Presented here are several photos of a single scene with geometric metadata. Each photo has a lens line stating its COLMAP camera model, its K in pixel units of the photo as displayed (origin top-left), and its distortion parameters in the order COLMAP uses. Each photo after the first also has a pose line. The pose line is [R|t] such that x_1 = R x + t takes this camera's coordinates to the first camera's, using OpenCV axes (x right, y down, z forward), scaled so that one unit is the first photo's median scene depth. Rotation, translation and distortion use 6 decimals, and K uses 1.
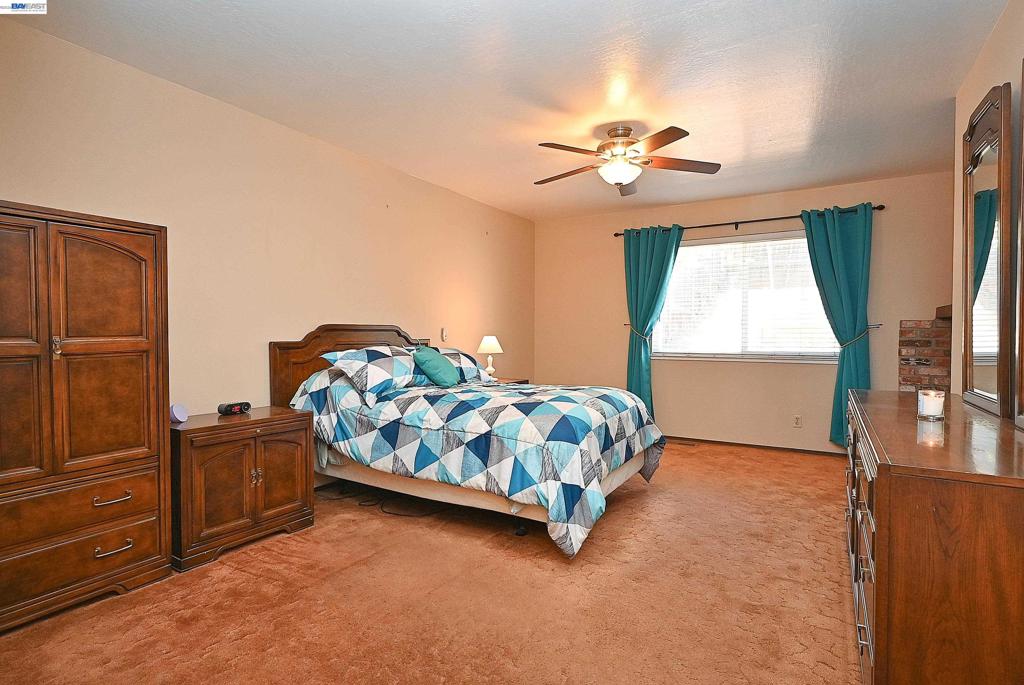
lens RADIAL K [[515.0, 0, 512.8], [0, 515.0, 344.7], [0, 0, 1]] dist [-0.001029, 0.000406]
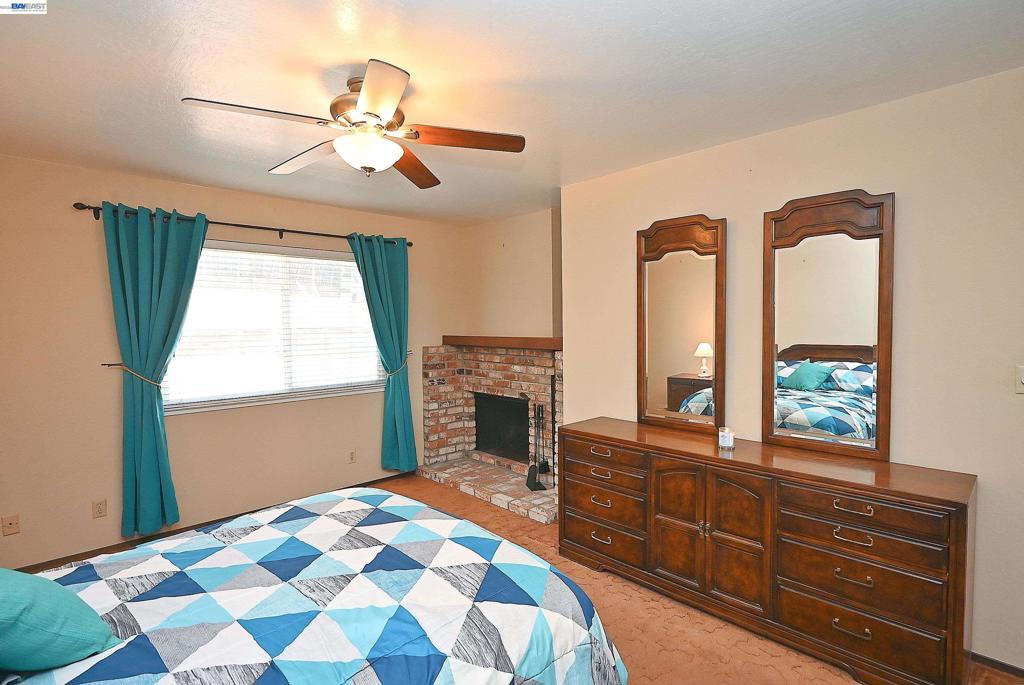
lens RADIAL K [[505.2, 0, 512.0], [0, 505.2, 342.5], [0, 0, 1]] dist [-0.004149, 0.001106]
pose [[0.253990, -0.042404, 0.966277, -0.380302], [0.031582, 0.998869, 0.035533, -0.123376], [-0.966691, 0.021492, 0.255042, 0.718845]]
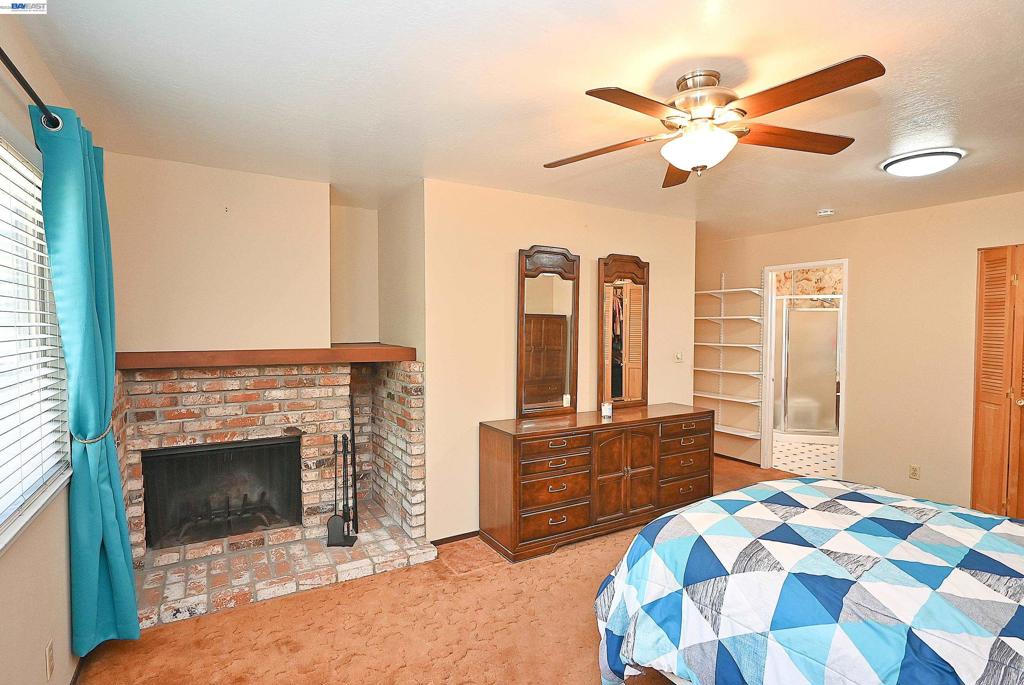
lens RADIAL K [[509.1, 0, 512.2], [0, 509.1, 343.9], [0, 0, 1]] dist [-0.002088, -0.000976]
pose [[-0.883656, -0.020454, 0.467690, 0.125131], [0.005821, 0.998488, 0.054667, -0.150613], [-0.468101, 0.051030, -0.882200, 1.739361]]
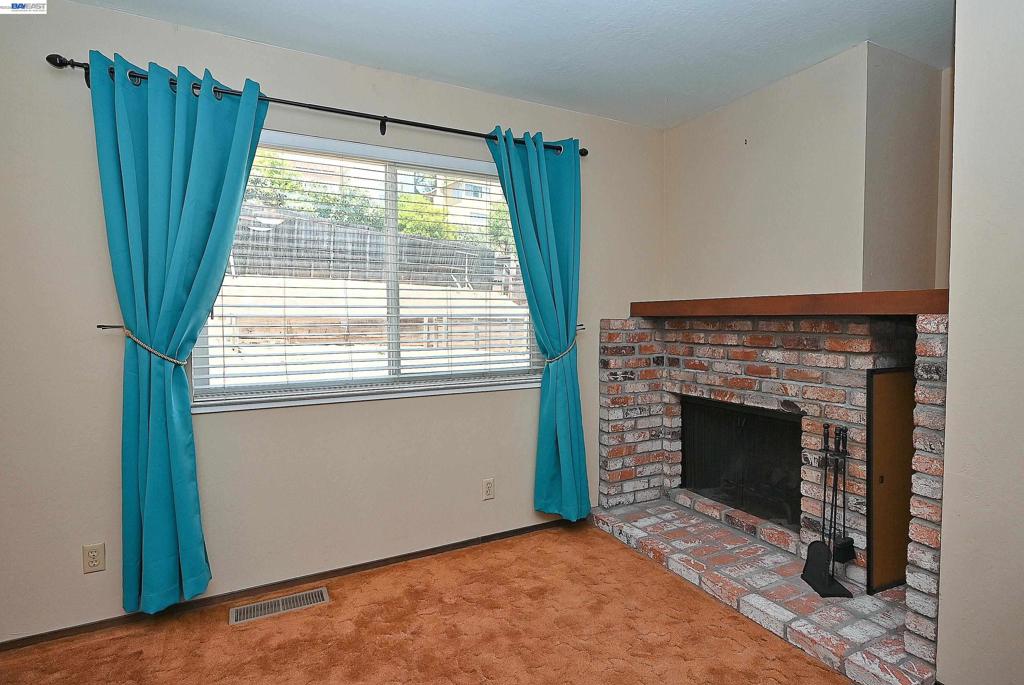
lens RADIAL K [[509.1, 0, 512.2], [0, 509.1, 343.9], [0, 0, 1]] dist [-0.002088, -0.000976]
pose [[0.520577, -0.044857, 0.852636, 0.114023], [0.026199, 0.998988, 0.036561, -0.057252], [-0.853413, 0.003306, 0.521225, 1.009278]]
